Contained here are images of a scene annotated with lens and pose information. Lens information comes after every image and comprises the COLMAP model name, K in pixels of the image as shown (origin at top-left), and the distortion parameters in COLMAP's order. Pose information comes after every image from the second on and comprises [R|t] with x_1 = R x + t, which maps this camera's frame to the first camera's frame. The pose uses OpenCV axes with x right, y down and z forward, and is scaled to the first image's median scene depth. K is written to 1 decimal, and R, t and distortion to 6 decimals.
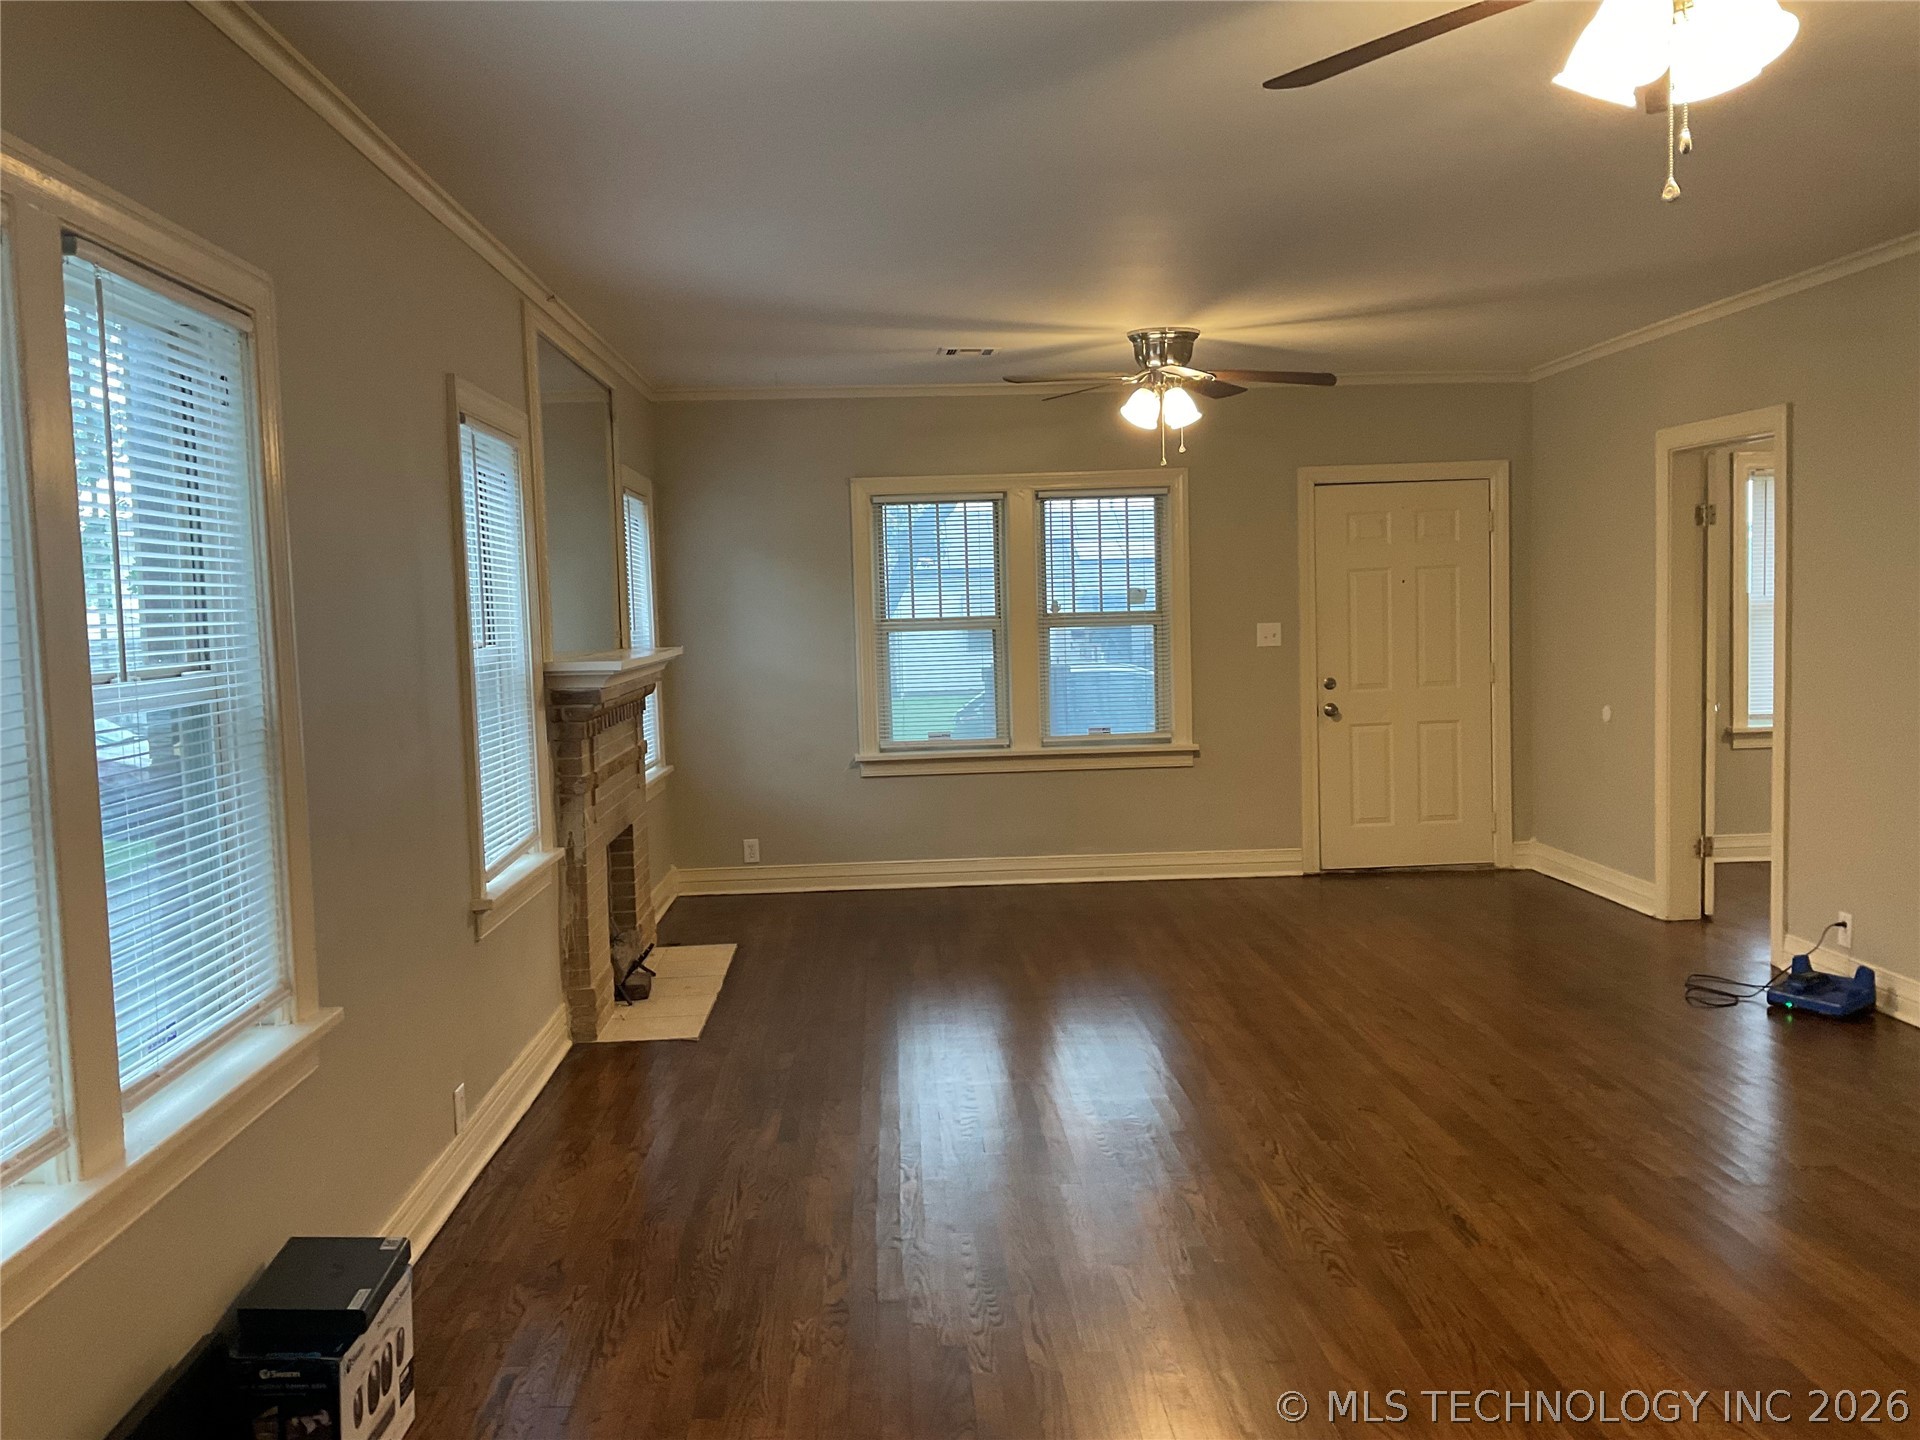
lens RADIAL K [[1591.8, 0, 952.3], [0, 1591.8, 714.4], [0, 0, 1]] dist [0.105633, -0.194407]
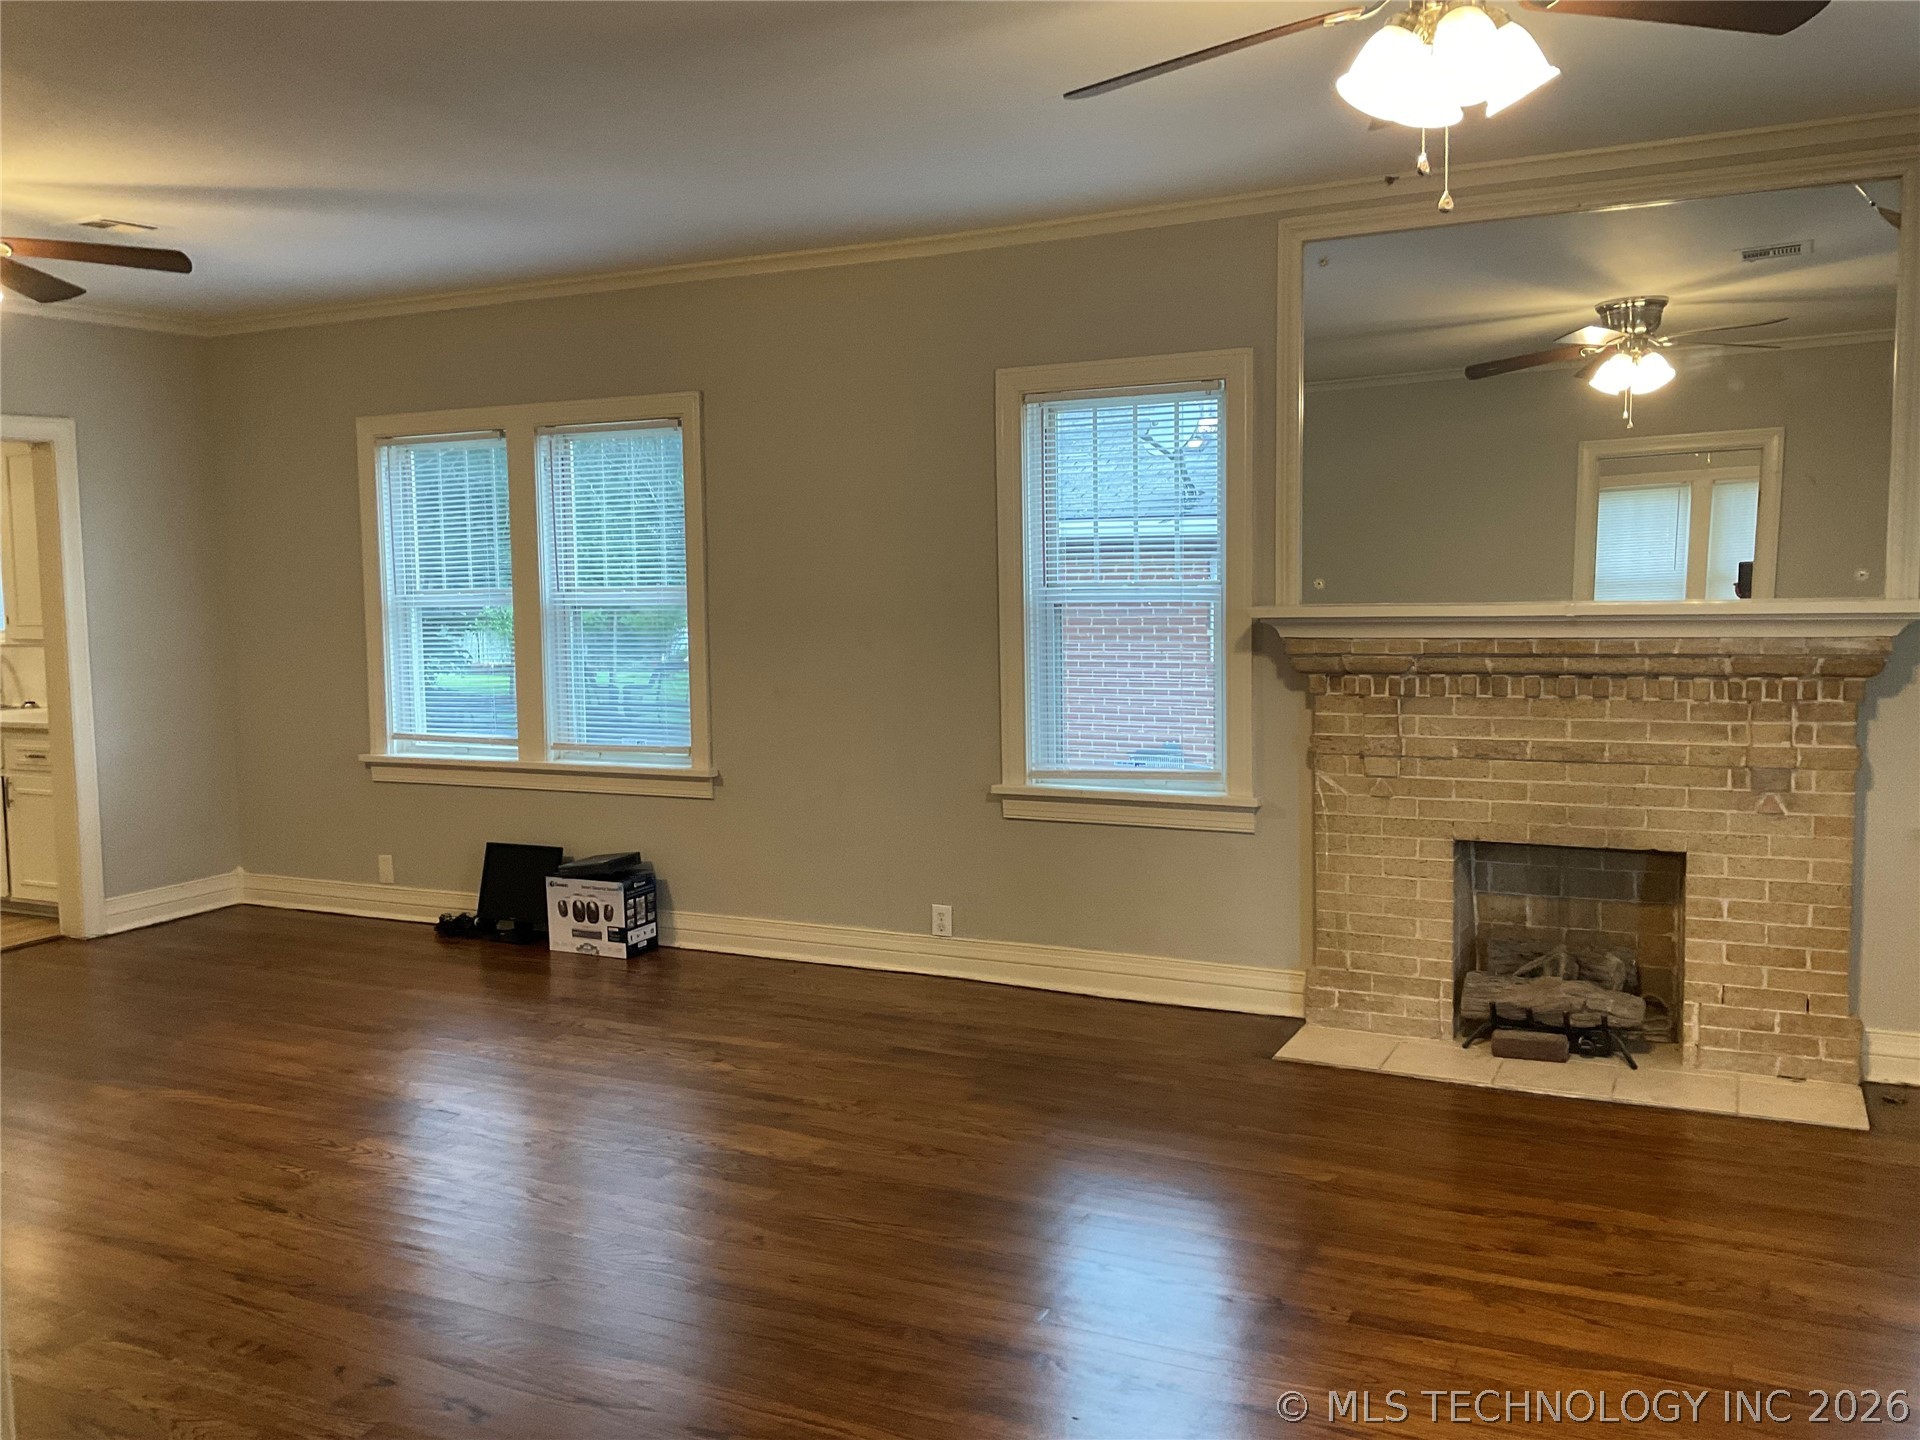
lens RADIAL K [[1591.8, 0, 952.3], [0, 1591.8, 714.4], [0, 0, 1]] dist [0.105633, -0.194407]
pose [[-0.489320, 0.110363, -0.865093, 0.583945], [-0.029473, 0.989301, 0.142880, -0.085977], [0.871606, 0.095411, -0.480832, 1.131293]]
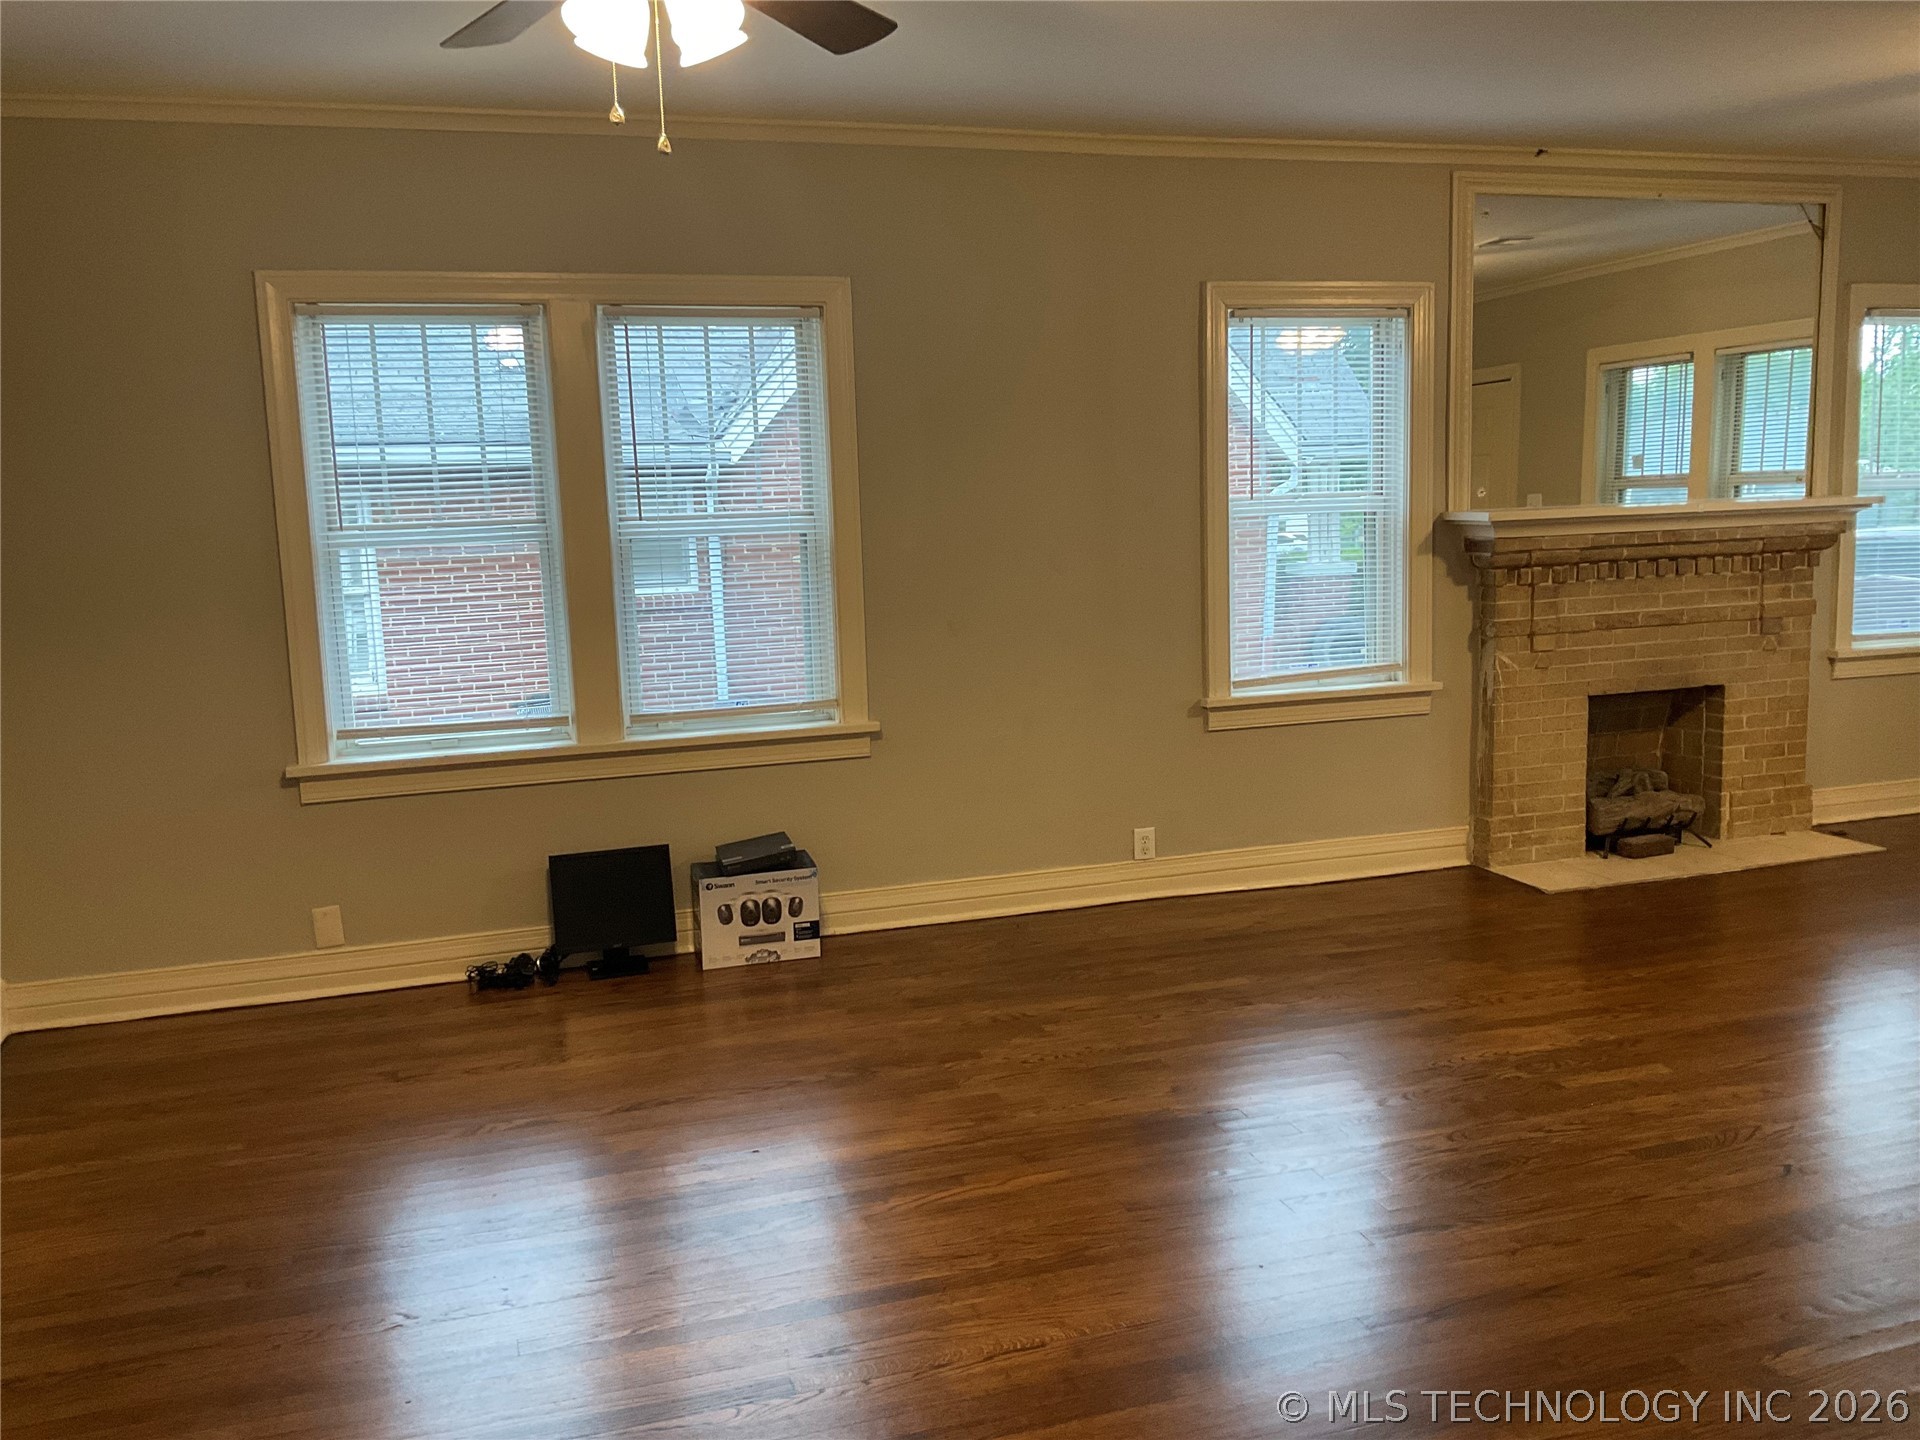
lens RADIAL K [[1591.8, 0, 952.3], [0, 1591.8, 714.4], [0, 0, 1]] dist [0.105633, -0.194407]
pose [[0.259029, 0.155400, -0.953286, 0.631000], [-0.043052, 0.987849, 0.149337, -0.039450], [0.964910, 0.002358, 0.262572, 0.336524]]
